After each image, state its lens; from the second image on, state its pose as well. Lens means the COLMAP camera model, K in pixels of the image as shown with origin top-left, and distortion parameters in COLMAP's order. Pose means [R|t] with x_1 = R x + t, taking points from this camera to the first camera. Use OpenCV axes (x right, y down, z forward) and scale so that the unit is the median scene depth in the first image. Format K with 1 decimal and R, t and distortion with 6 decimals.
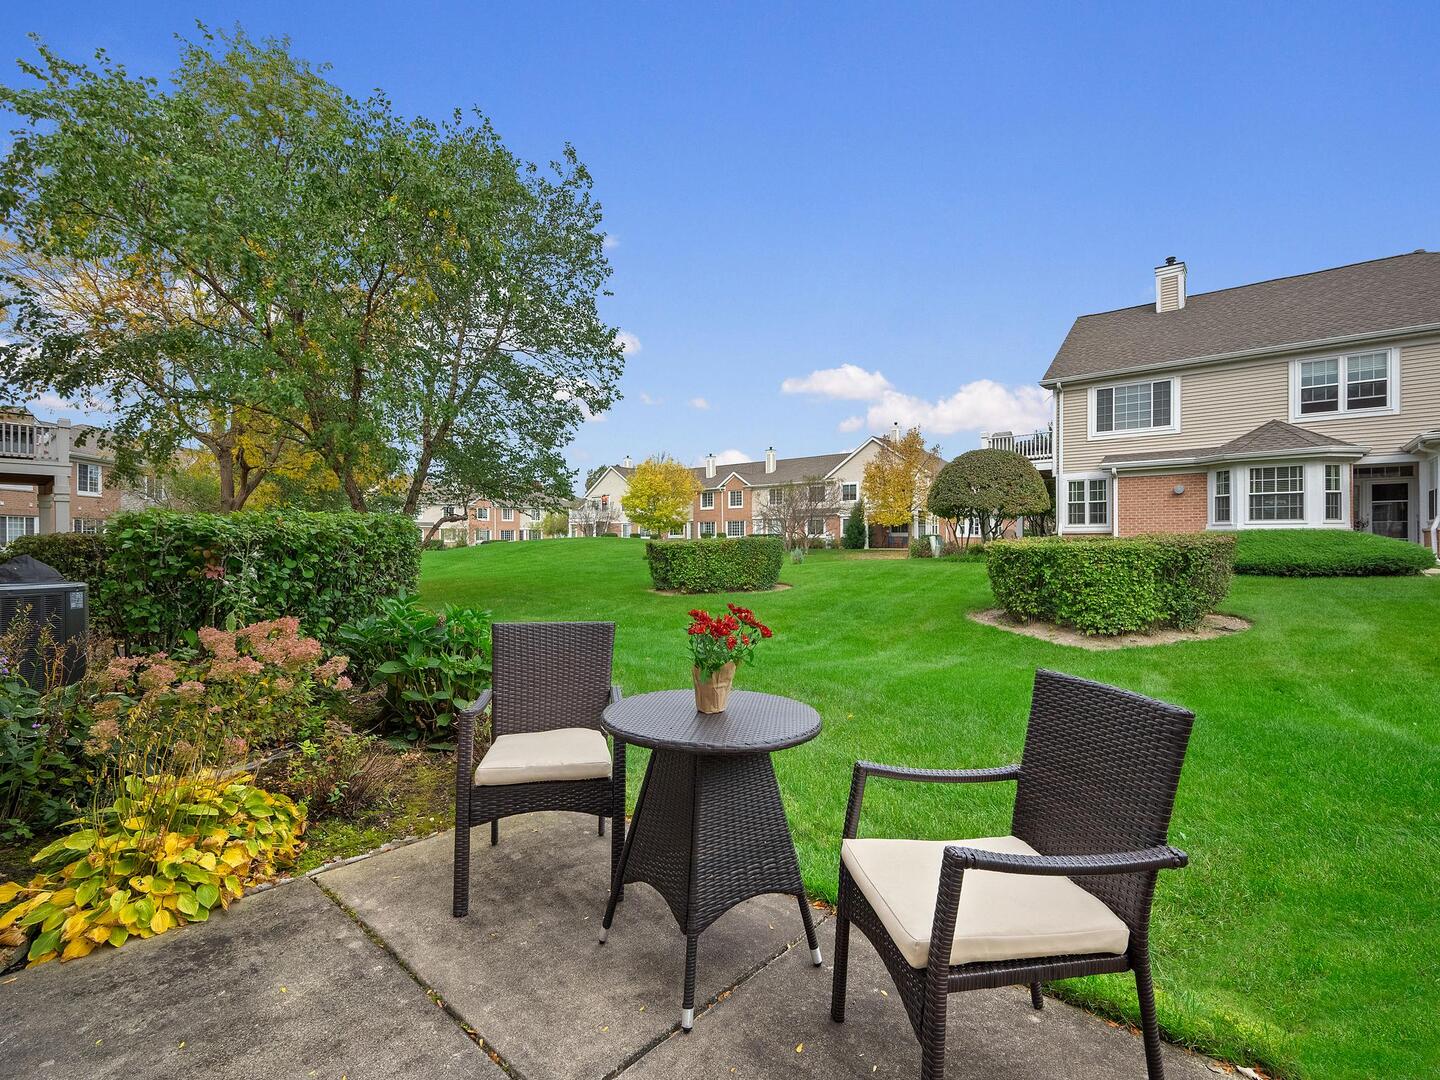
lens RADIAL K [[665.1, 0, 705.6], [0, 665.1, 535.0], [0, 0, 1]] dist [-0.003379, -0.000593]
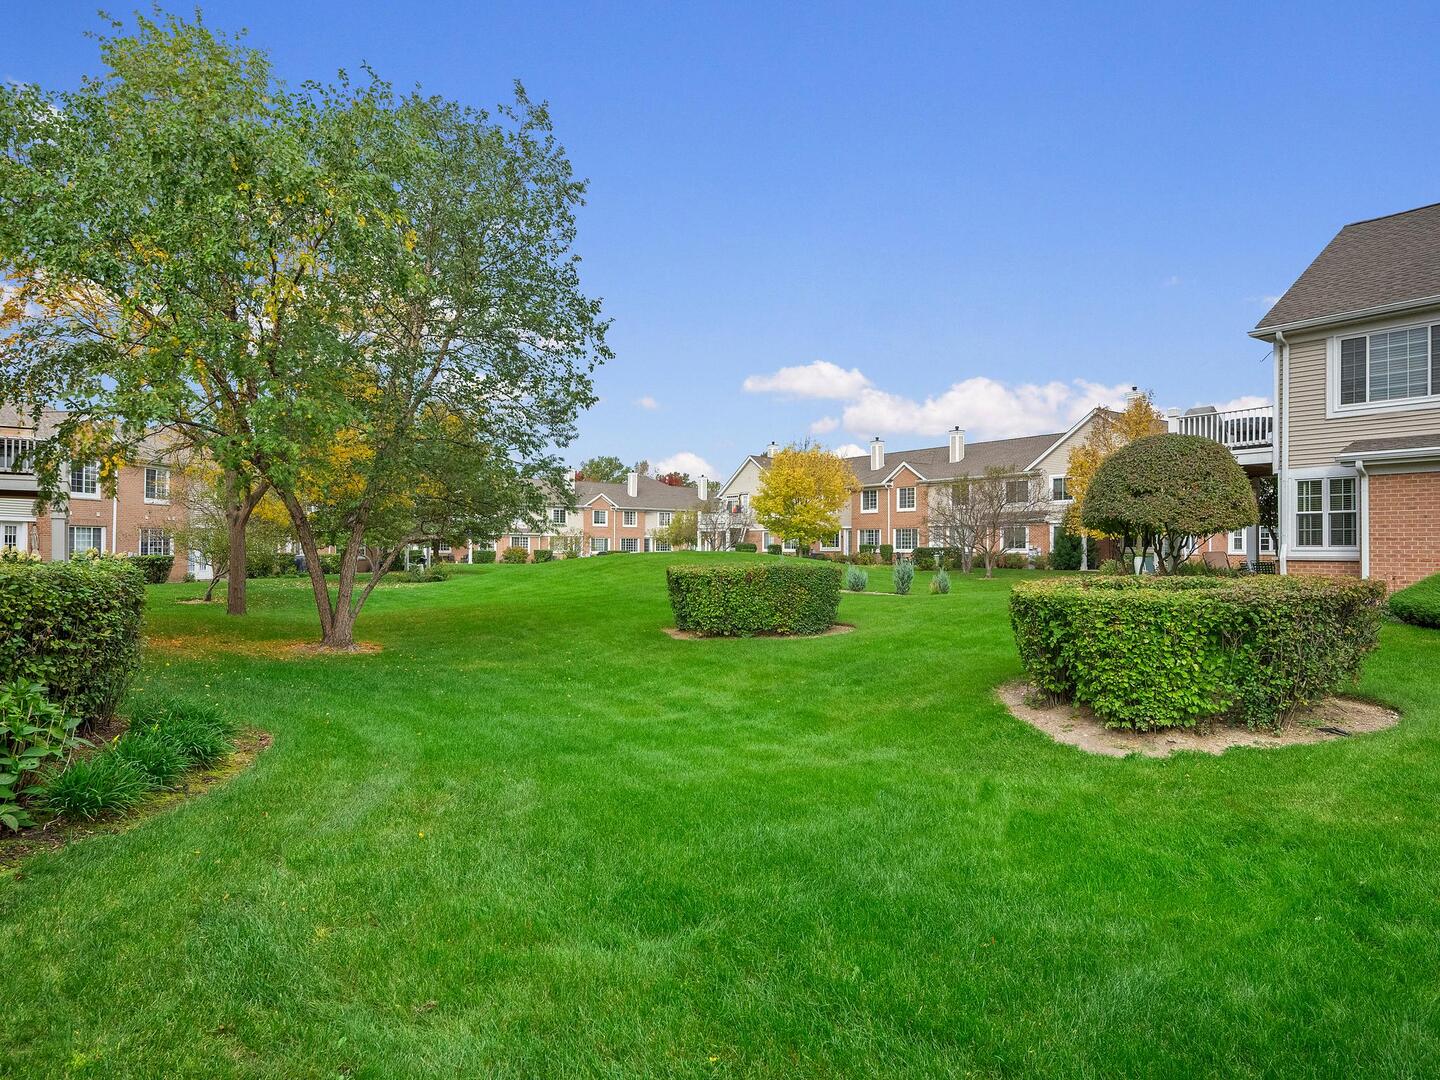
lens RADIAL K [[885.3, 0, 718.6], [0, 885.3, 529.6], [0, 0, 1]] dist [-0.004227, -0.001120]
pose [[0.969552, 0.000623, -0.244885, 0.206376], [-0.003490, 0.999930, -0.011277, -0.020547], [0.244861, 0.011788, 0.969487, 0.012151]]
